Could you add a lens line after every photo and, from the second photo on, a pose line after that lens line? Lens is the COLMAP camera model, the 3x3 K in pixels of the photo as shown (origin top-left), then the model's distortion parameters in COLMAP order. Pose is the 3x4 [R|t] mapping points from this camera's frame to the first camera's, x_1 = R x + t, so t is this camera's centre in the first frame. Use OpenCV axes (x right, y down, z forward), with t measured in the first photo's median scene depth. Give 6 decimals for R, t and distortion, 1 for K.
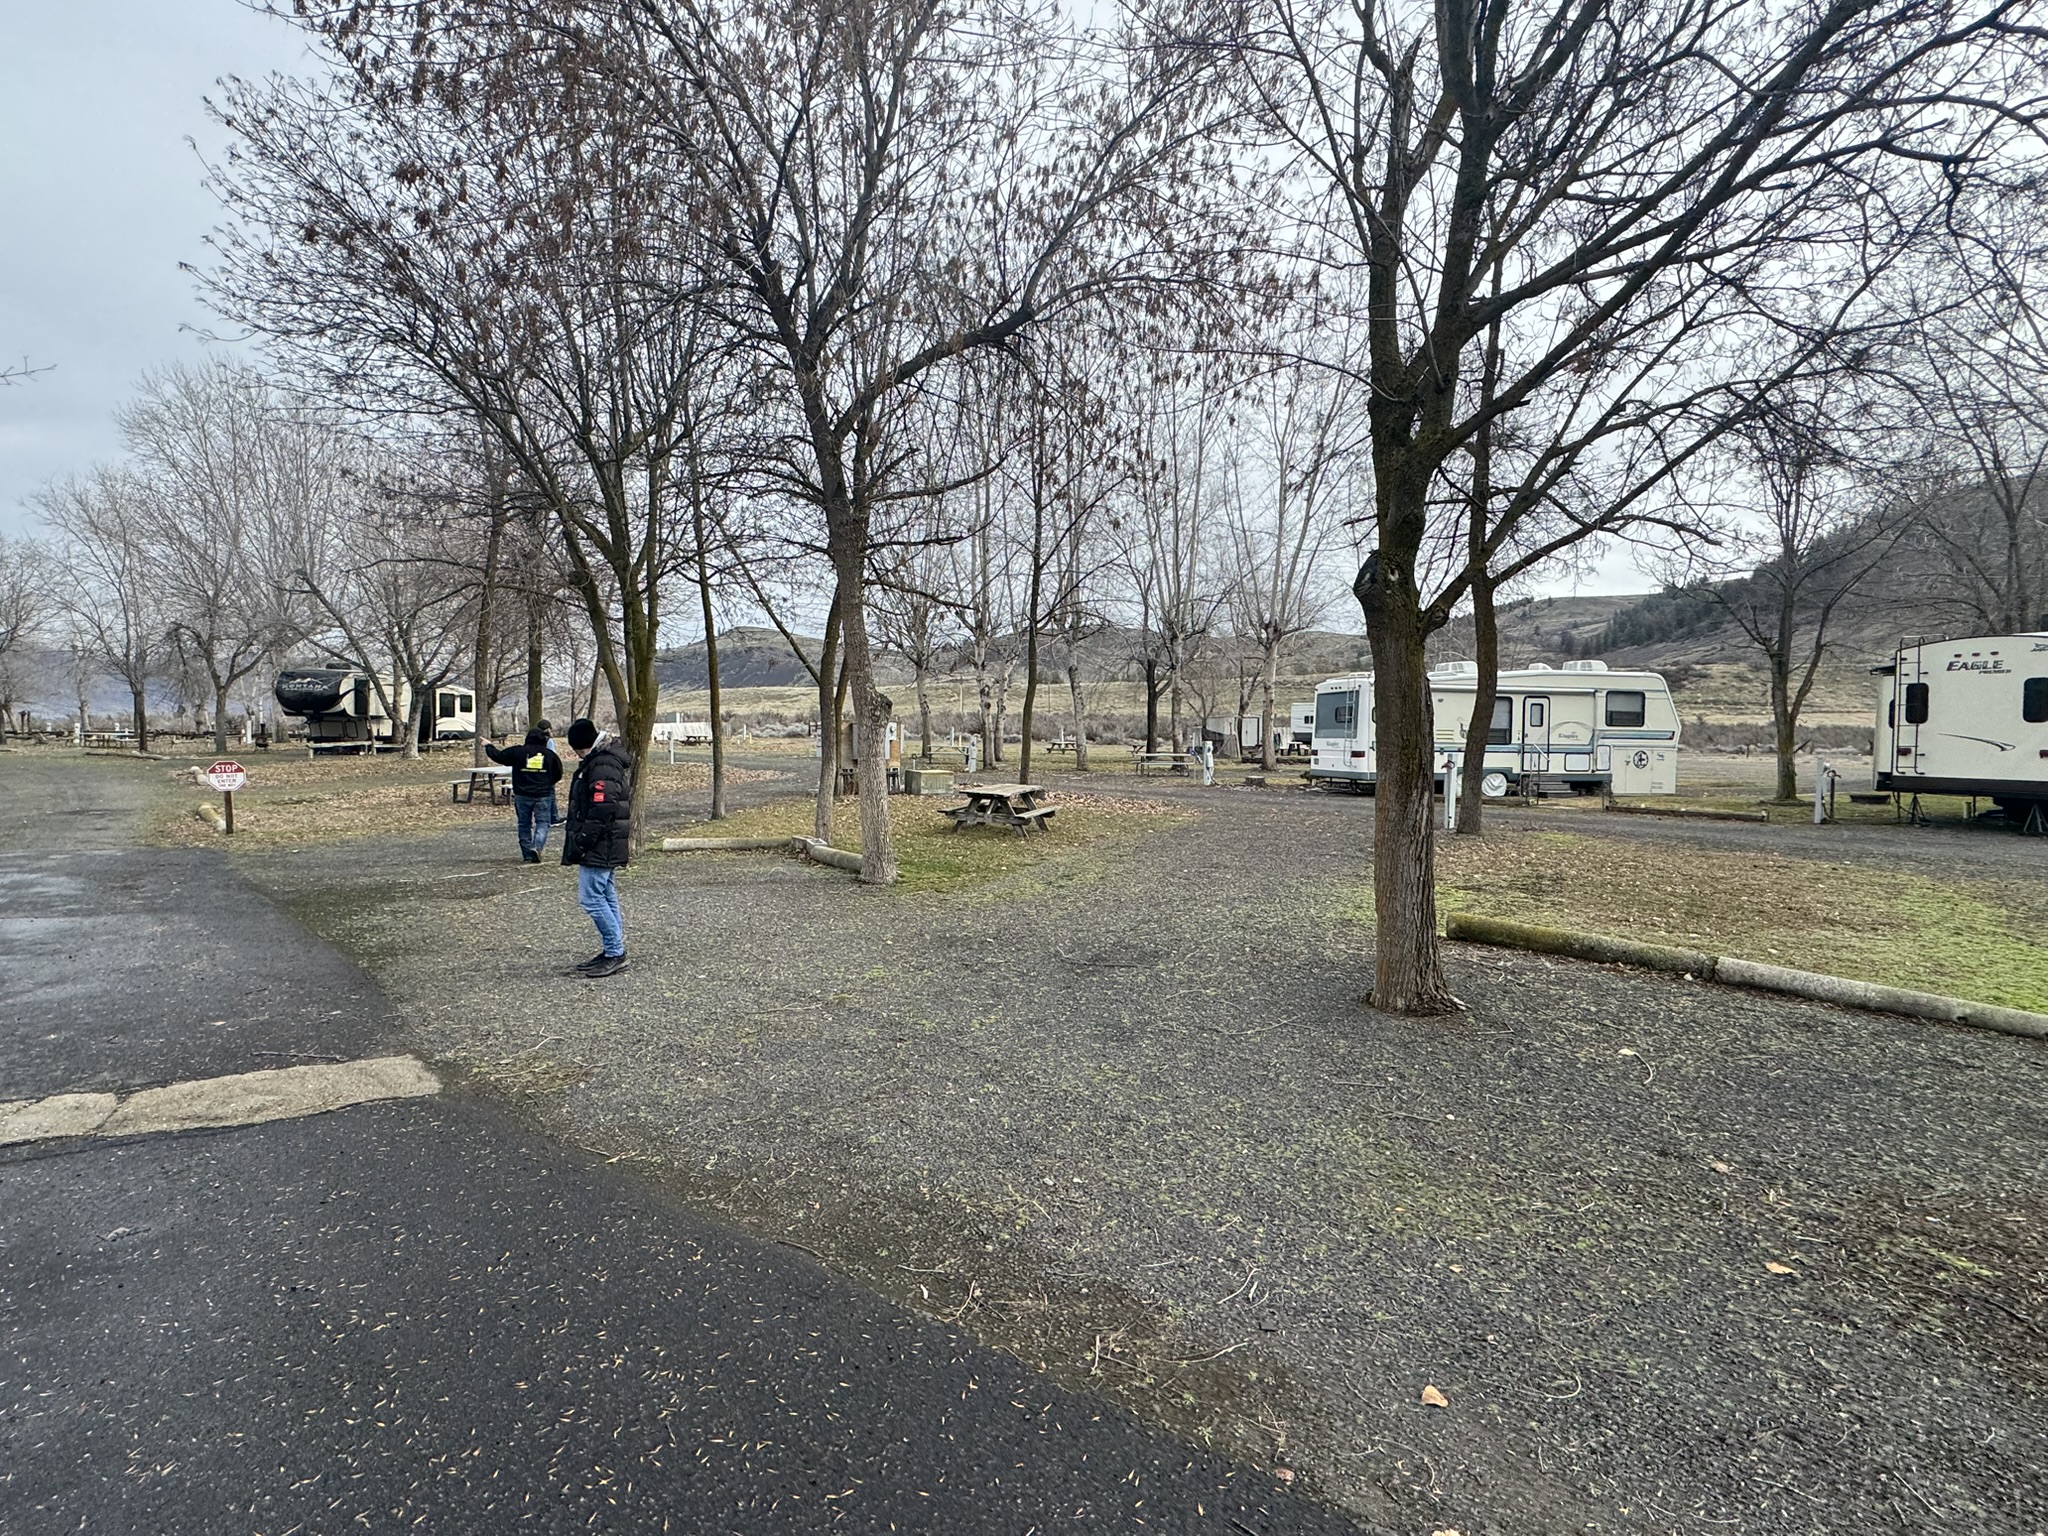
lens RADIAL K [[946.5, 0, 1025.2], [0, 946.5, 767.3], [0, 0, 1]] dist [-0.001879, 0.000009]
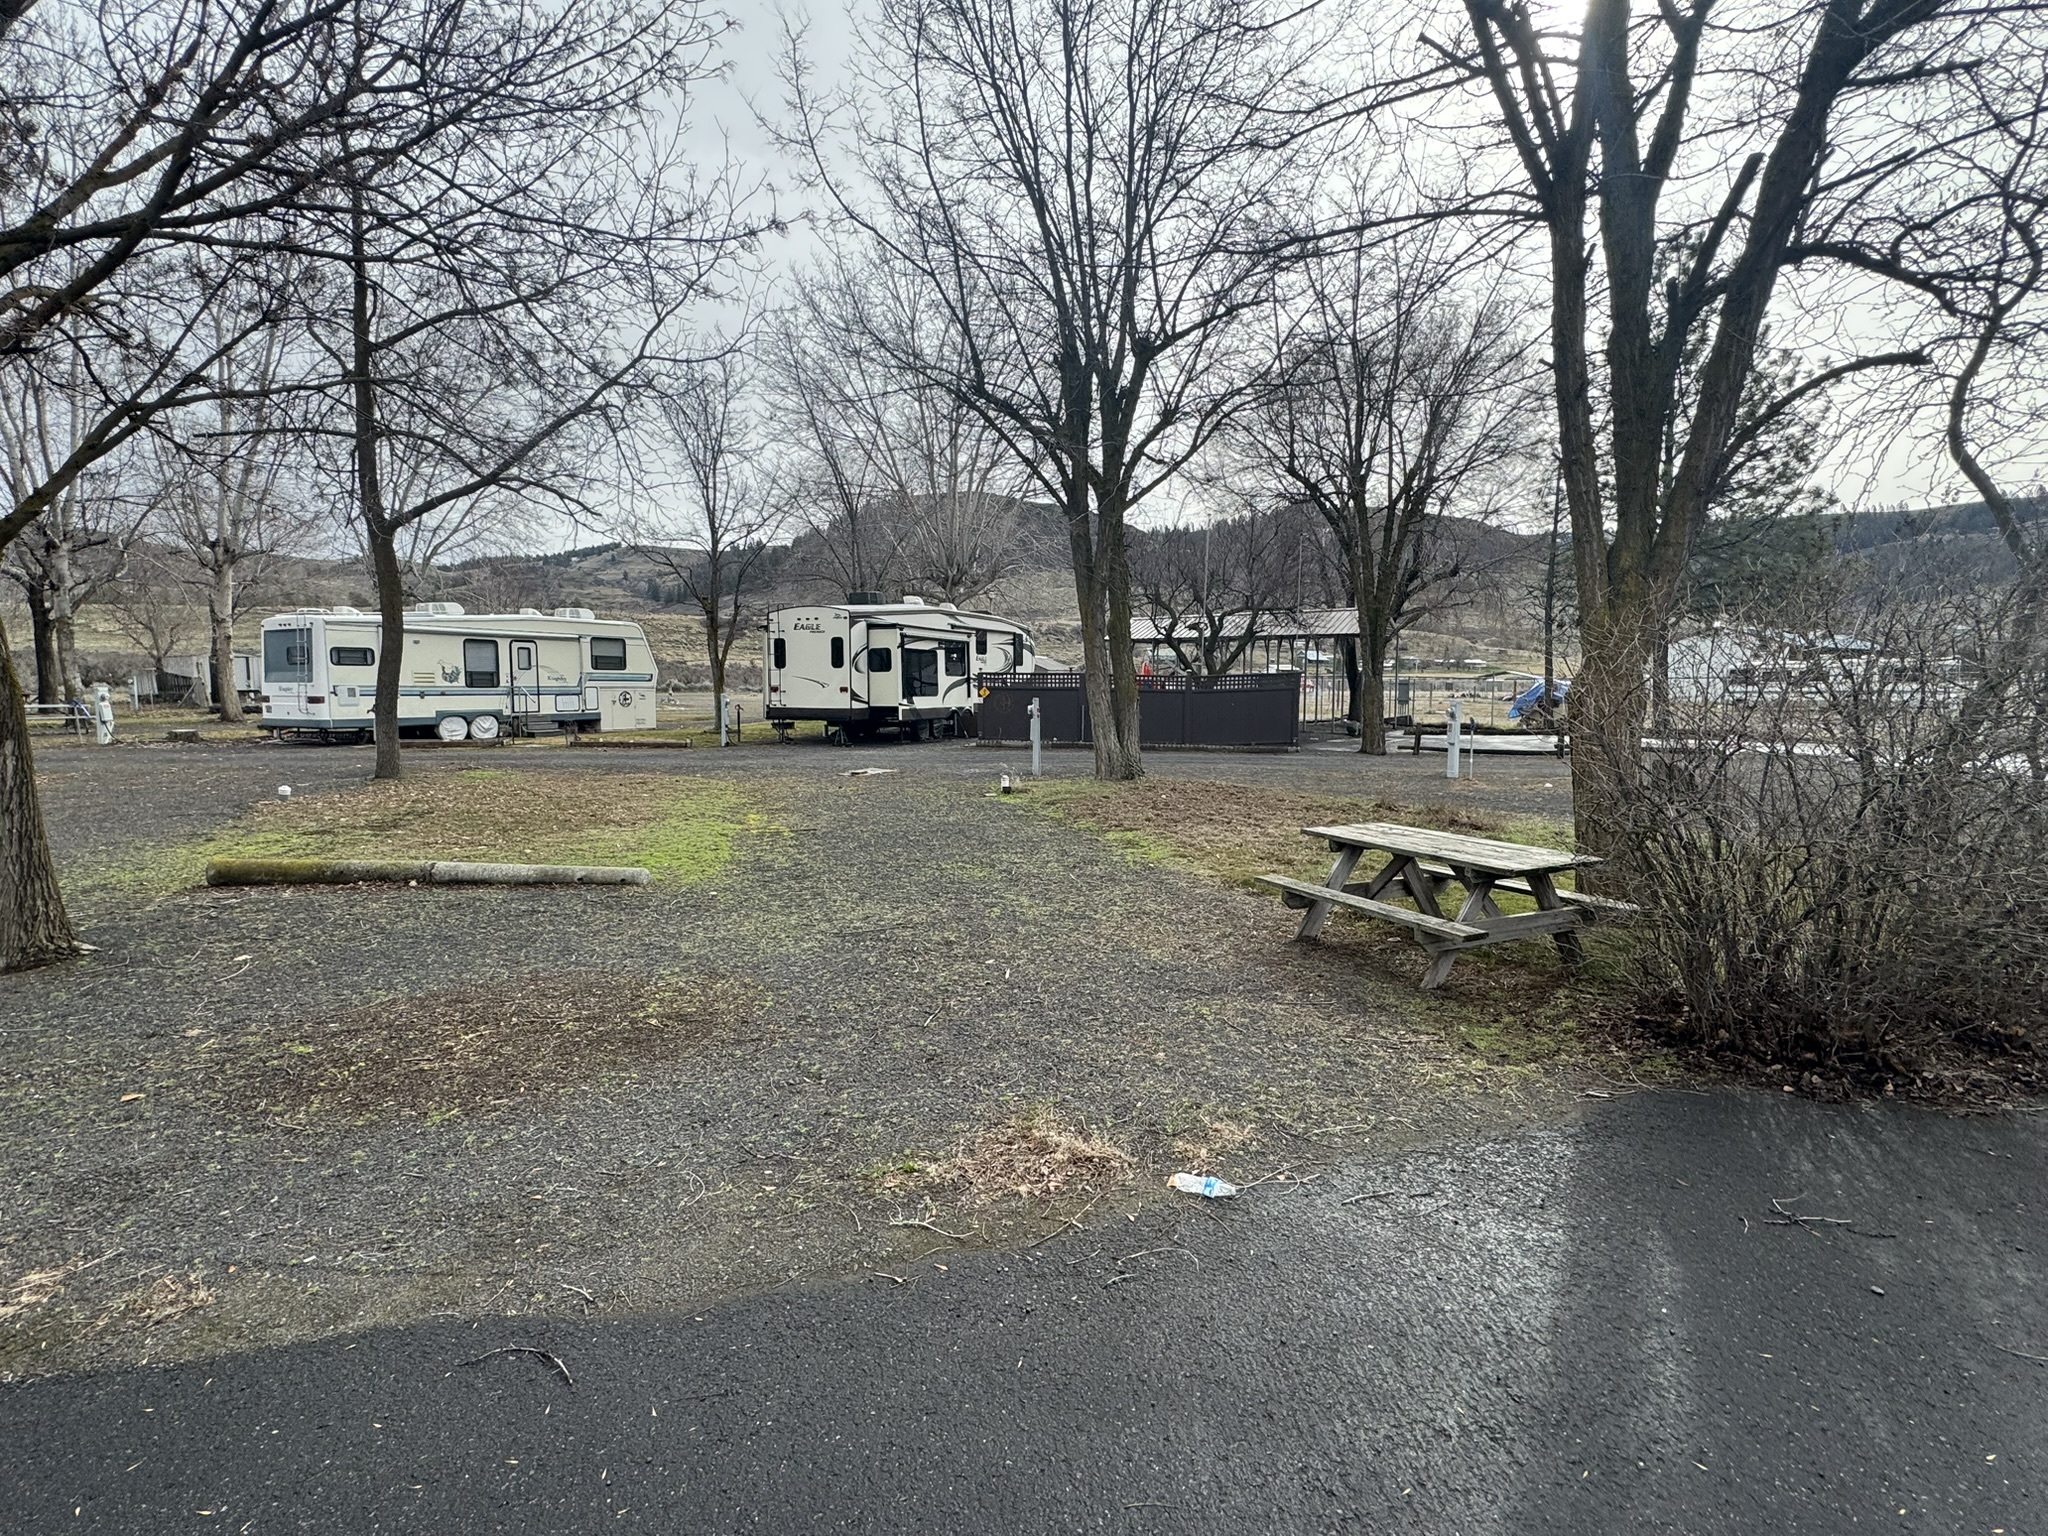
lens RADIAL K [[946.5, 0, 1024.1], [0, 946.5, 760.0], [0, 0, 1]] dist [-0.001879, 0.000009]
pose [[0.624214, -0.070492, 0.778066, 0.078985], [0.029853, 0.997346, 0.066408, 0.003939], [-0.780683, -0.018225, 0.624662, -0.093996]]
